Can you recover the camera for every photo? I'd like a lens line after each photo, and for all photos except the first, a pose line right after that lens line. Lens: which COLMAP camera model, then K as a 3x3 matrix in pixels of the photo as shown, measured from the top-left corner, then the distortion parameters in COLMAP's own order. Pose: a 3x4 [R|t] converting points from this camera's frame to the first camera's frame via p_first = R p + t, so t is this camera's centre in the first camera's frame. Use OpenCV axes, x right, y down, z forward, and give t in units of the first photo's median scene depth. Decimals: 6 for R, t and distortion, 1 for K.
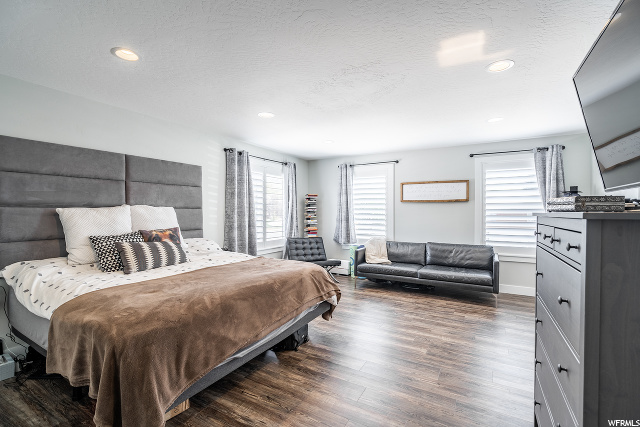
lens RADIAL K [[287.2, 0, 320.3], [0, 287.2, 213.9], [0, 0, 1]] dist [-0.001342, 0.000040]
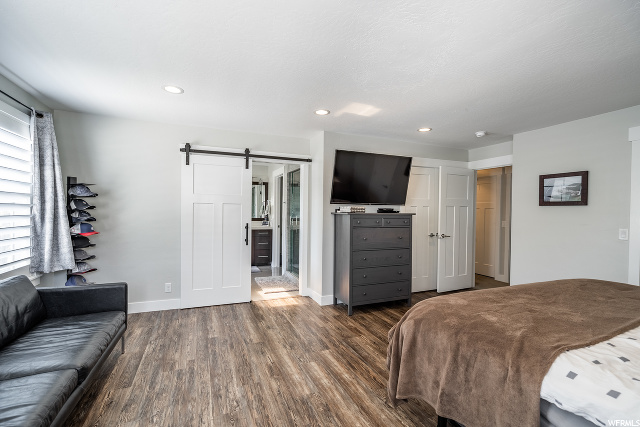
lens RADIAL K [[287.2, 0, 320.3], [0, 287.2, 213.7], [0, 0, 1]] dist [-0.001342, 0.000040]
pose [[-0.794939, -0.012396, 0.606563, -0.172505], [-0.004094, 0.999878, 0.015068, -0.008747], [-0.606675, 0.009494, -0.794893, 1.425576]]
